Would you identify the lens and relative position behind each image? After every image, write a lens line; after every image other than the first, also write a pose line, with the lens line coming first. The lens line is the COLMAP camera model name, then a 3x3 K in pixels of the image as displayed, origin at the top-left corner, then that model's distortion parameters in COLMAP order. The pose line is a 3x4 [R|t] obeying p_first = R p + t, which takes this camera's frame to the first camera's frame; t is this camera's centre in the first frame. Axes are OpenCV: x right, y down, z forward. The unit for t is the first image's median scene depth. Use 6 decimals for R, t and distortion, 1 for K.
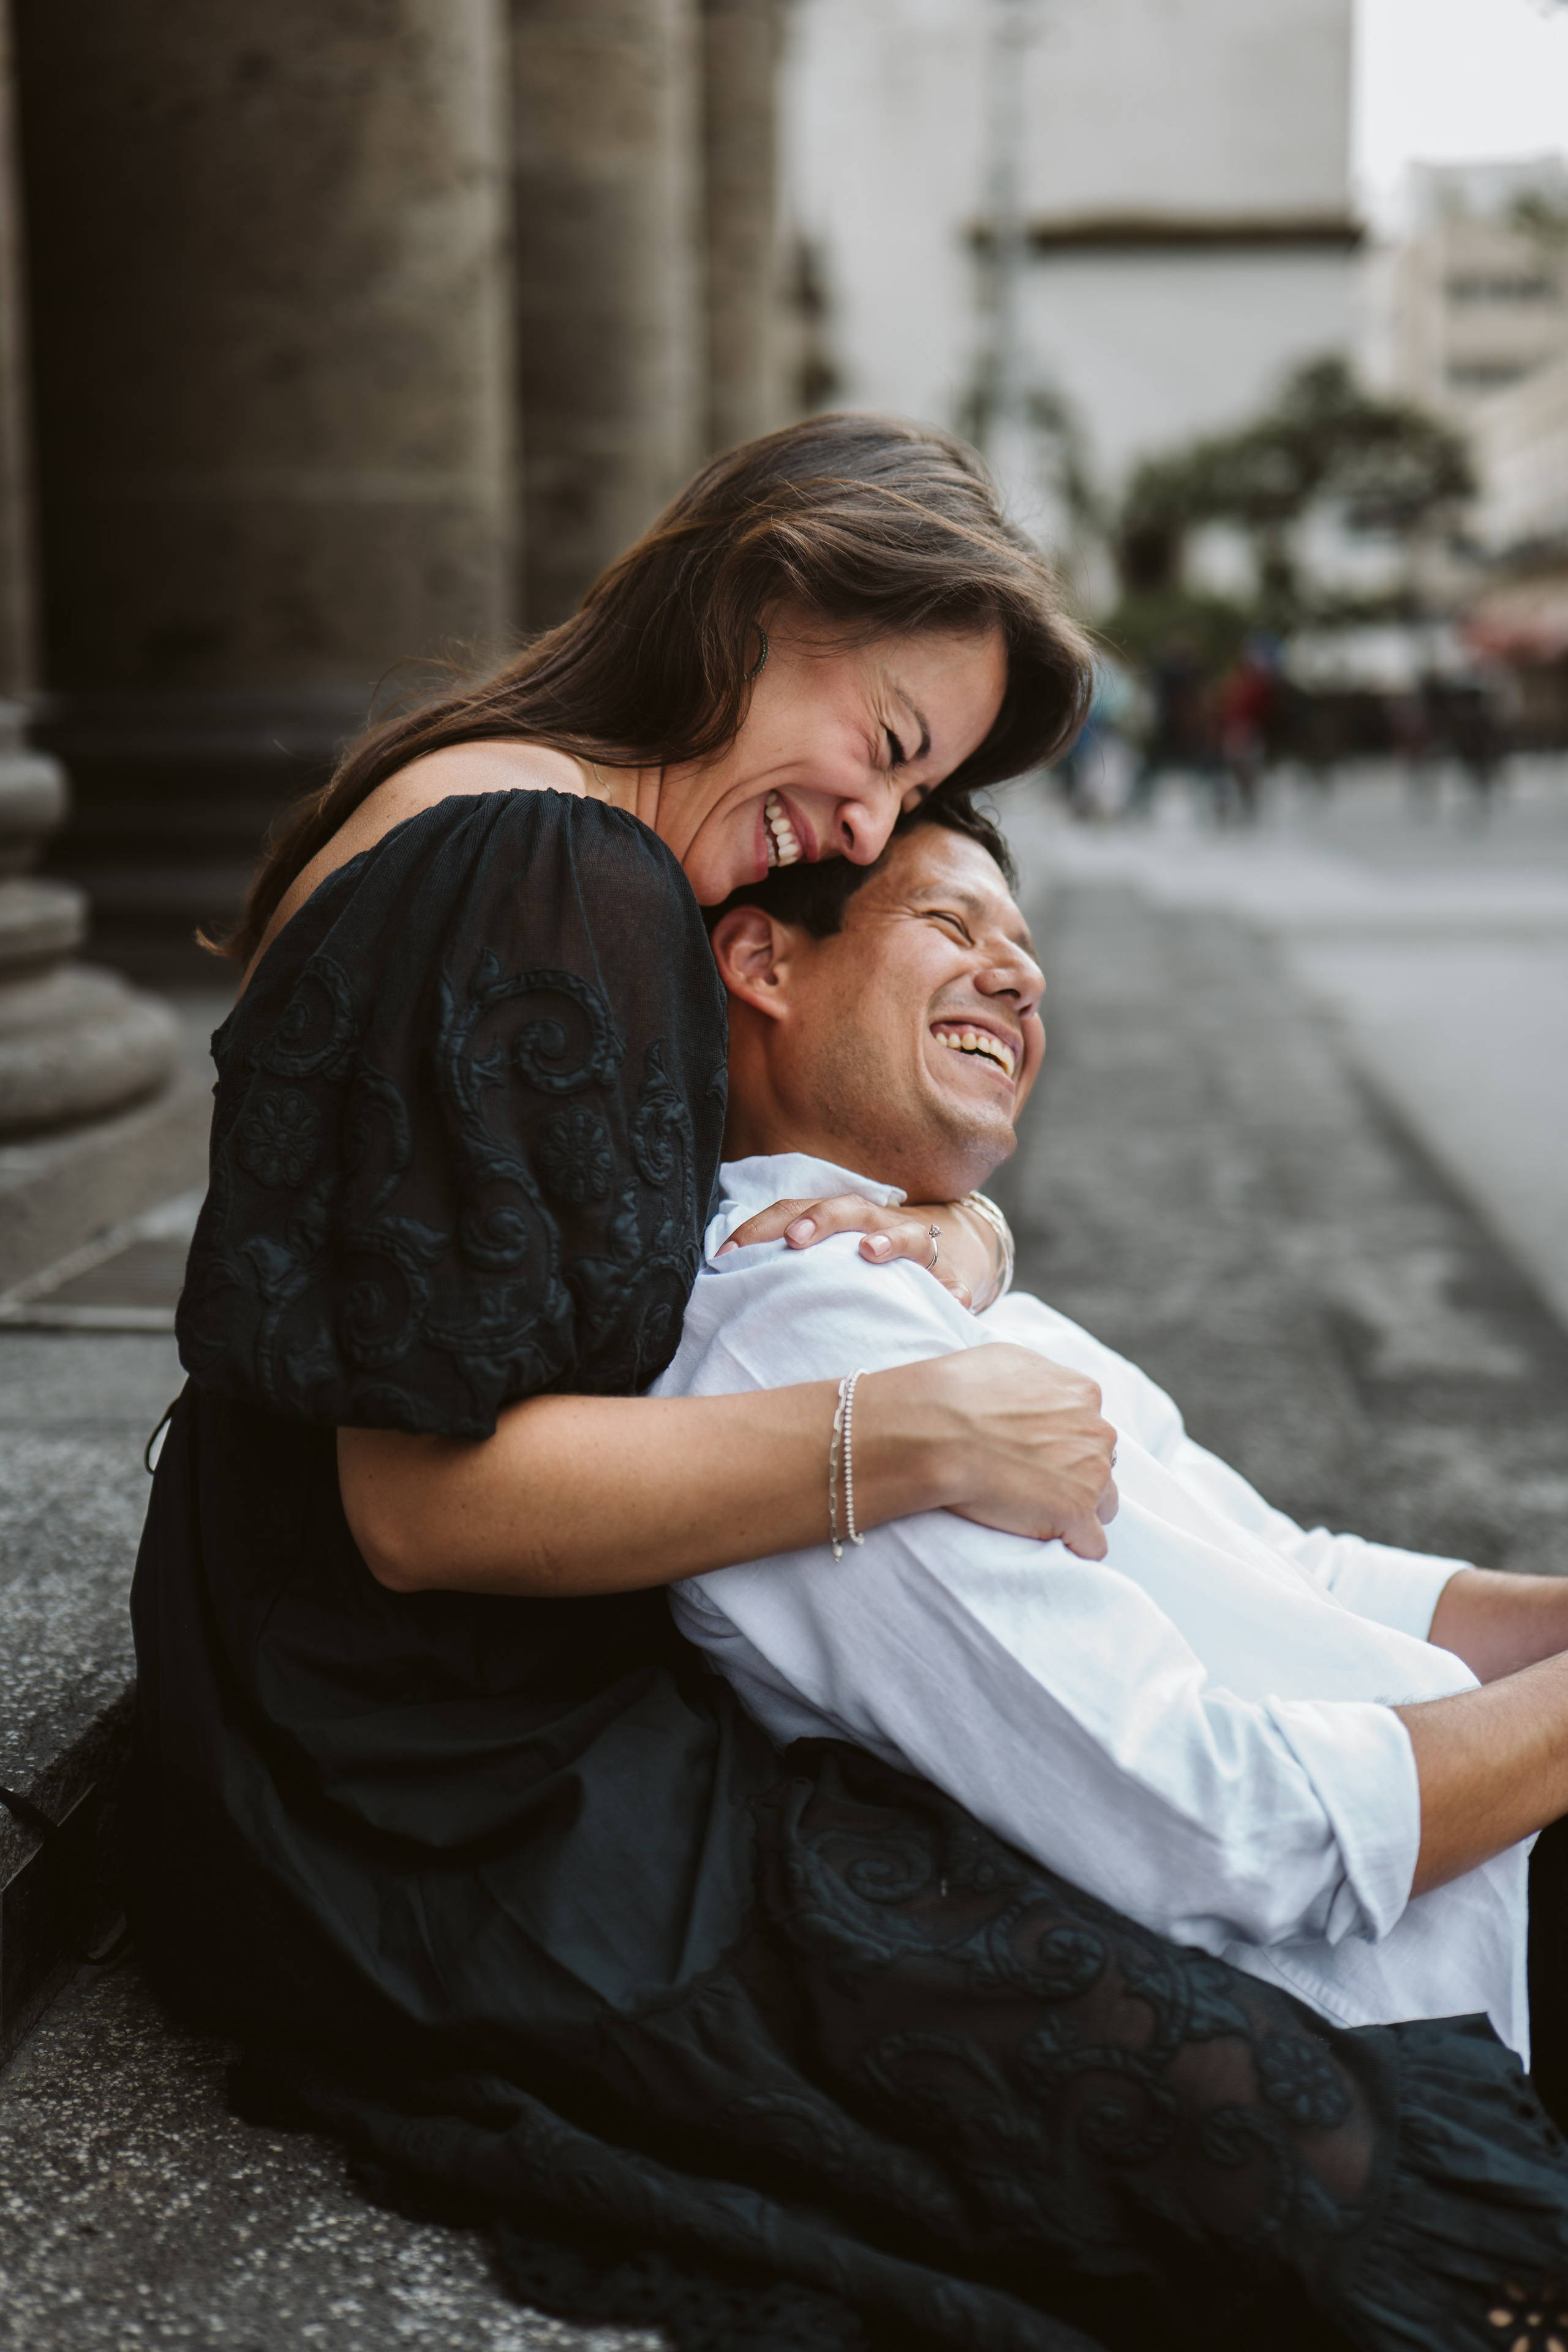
lens RADIAL K [[3362.7, 0, 779.9], [0, 3362.7, 1177.2], [0, 0, 1]] dist [-0.050946, 0.000000]
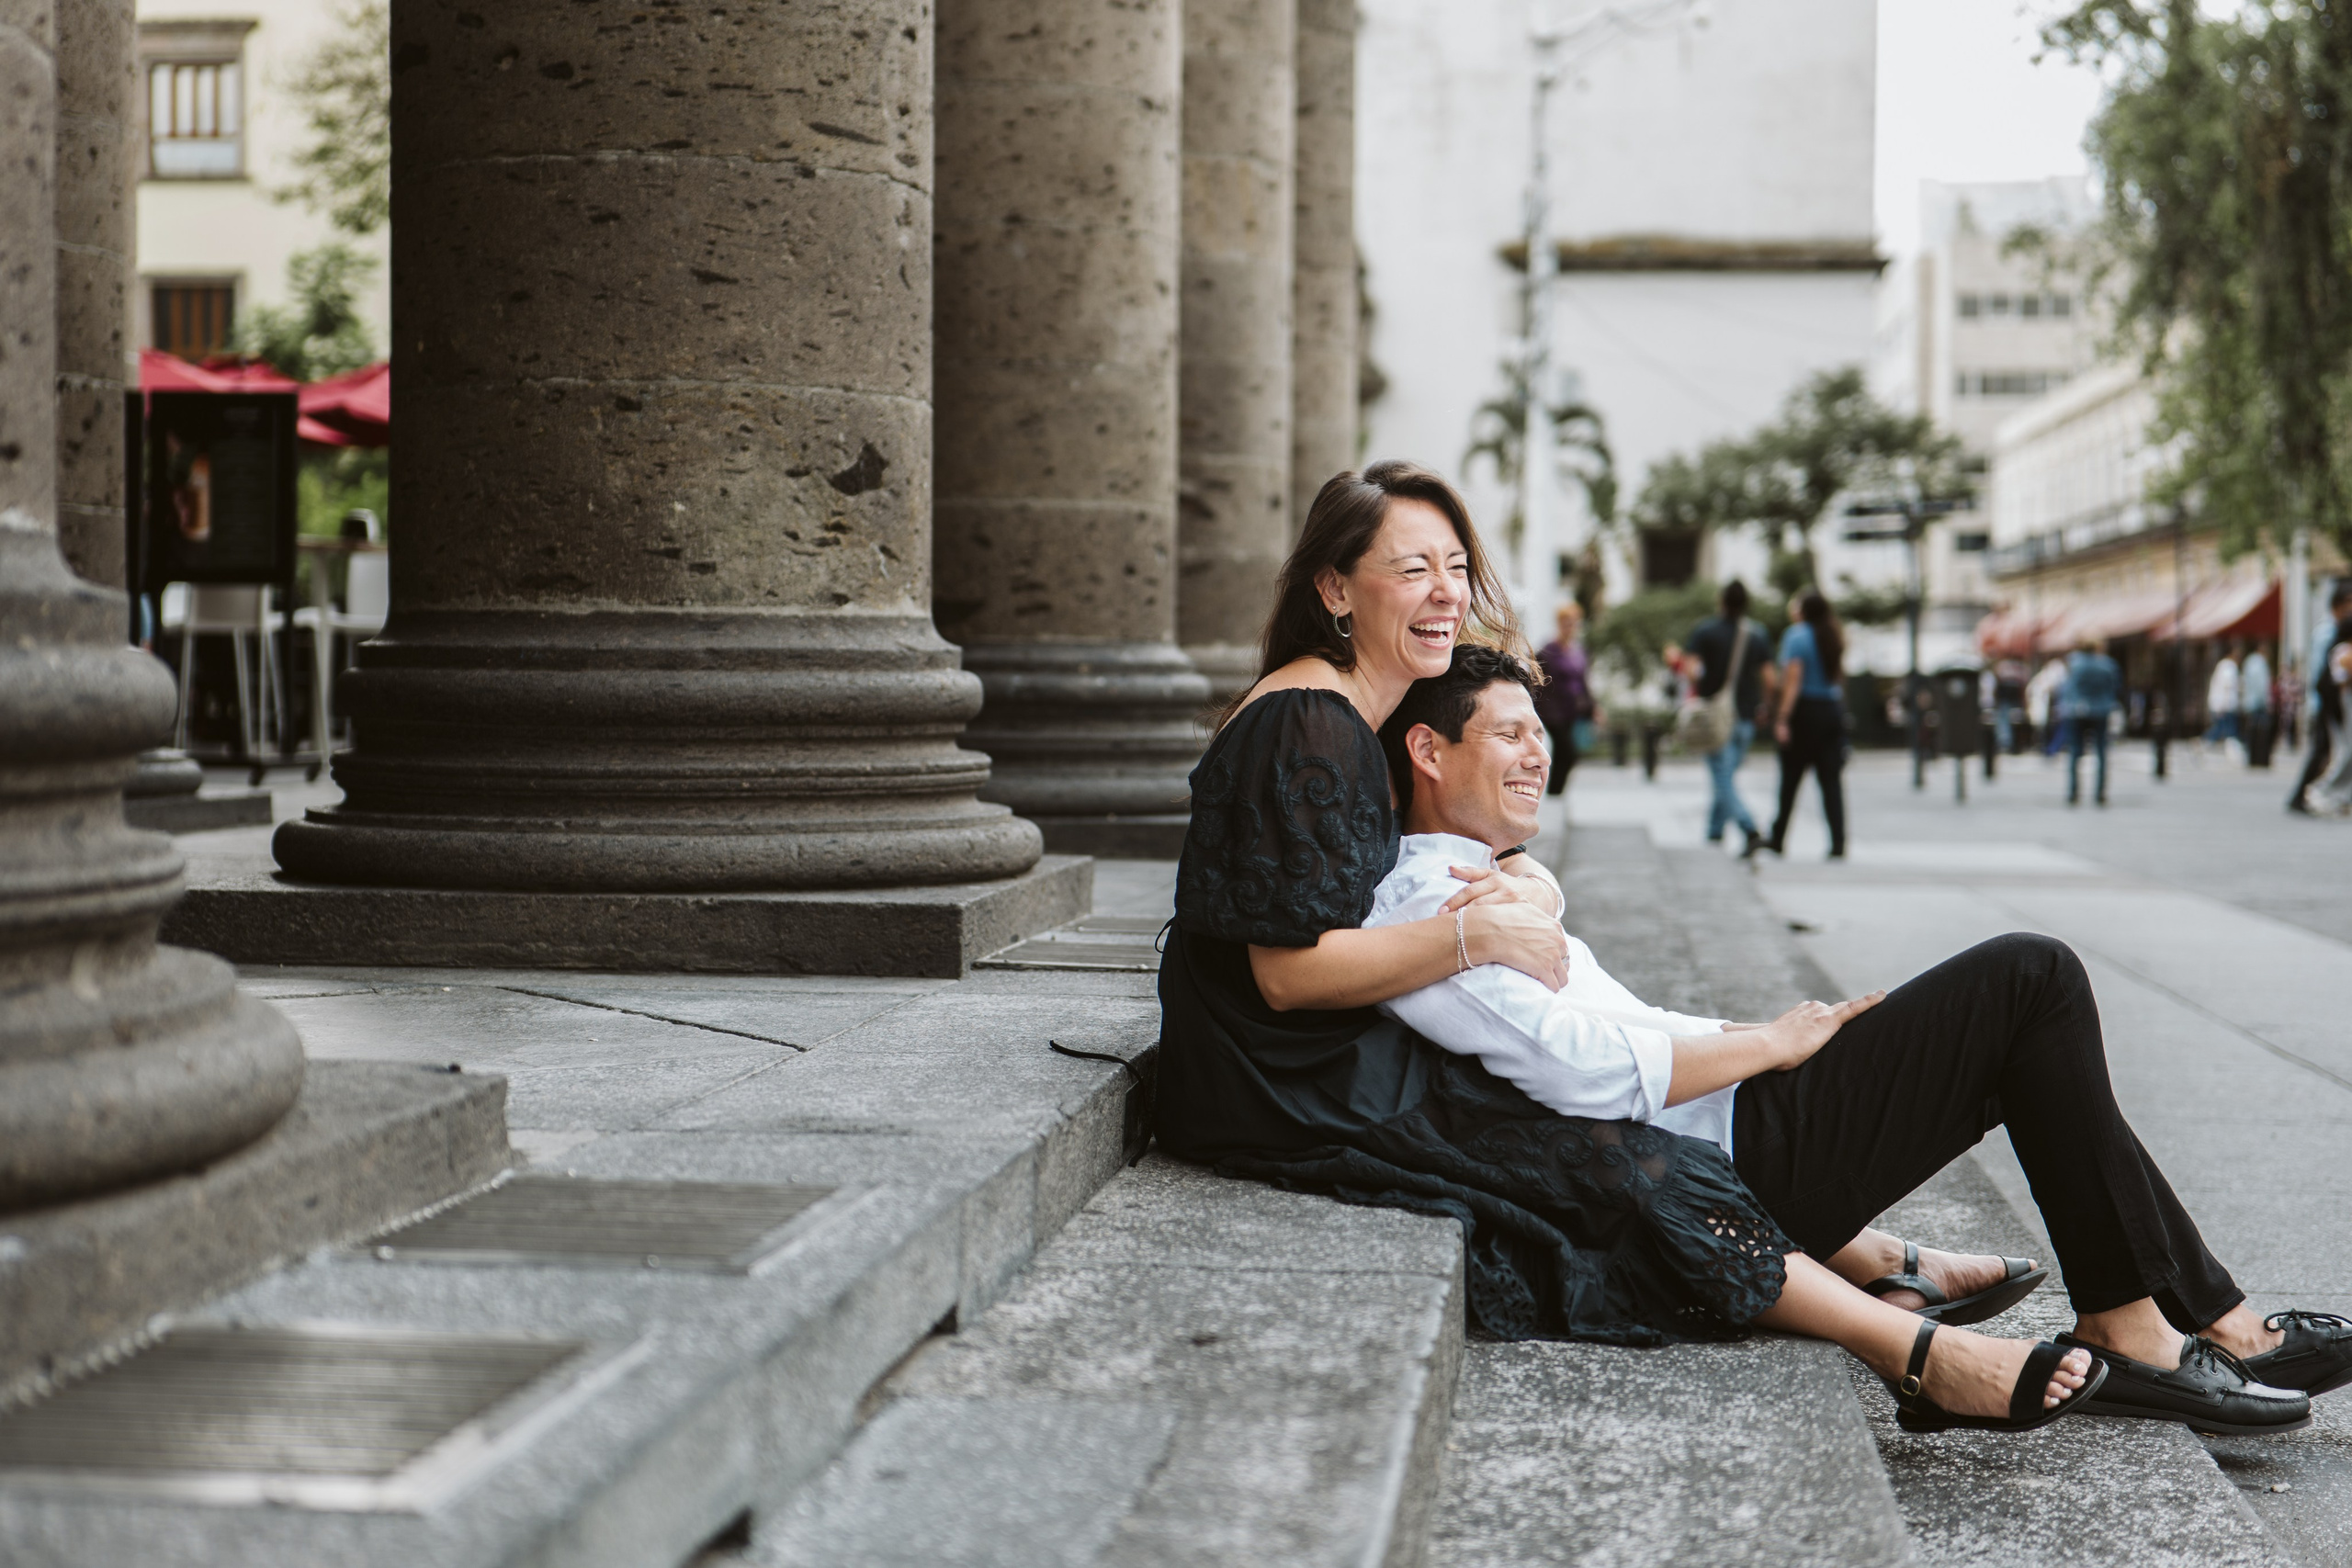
lens RADIAL K [[3362.4, 0, 1177.5], [0, 3362.4, 780.8], [0, 0, 1]] dist [-0.050946, 0.000000]
pose [[0.999119, 0.016279, -0.038690, -0.026357], [-0.020546, 0.993429, -0.112594, 0.069766], [0.036603, 0.113290, 0.992888, -0.400324]]
